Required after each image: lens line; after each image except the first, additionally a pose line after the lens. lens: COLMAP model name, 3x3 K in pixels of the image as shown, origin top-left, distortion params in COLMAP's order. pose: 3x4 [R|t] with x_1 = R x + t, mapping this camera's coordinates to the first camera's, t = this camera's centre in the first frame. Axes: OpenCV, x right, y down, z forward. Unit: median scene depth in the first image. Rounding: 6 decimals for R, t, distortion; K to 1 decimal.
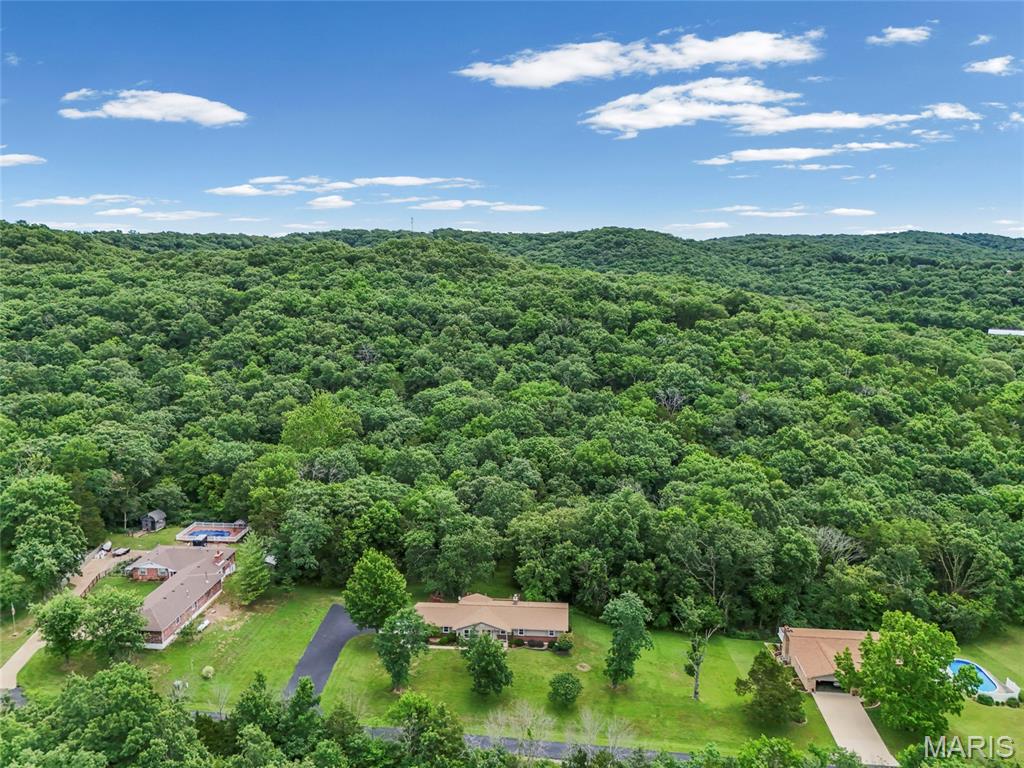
lens RADIAL K [[753.3, 0, 513.4], [0, 753.3, 386.5], [0, 0, 1]] dist [0.081719, -0.078551]
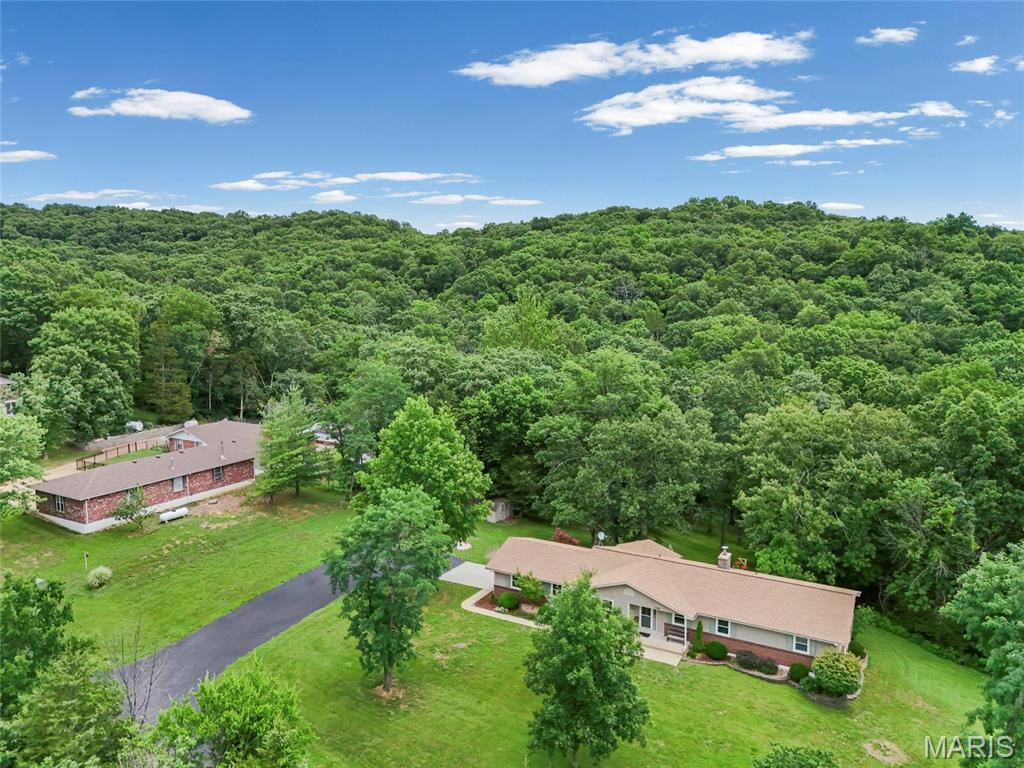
lens RADIAL K [[753.3, 0, 513.4], [0, 753.3, 386.5], [0, 0, 1]] dist [0.081719, -0.078551]
pose [[0.908078, 0.054501, -0.415239, 0.032658], [-0.076862, 0.996343, -0.037317, 0.098909], [0.411687, 0.065803, 0.908947, 0.258681]]
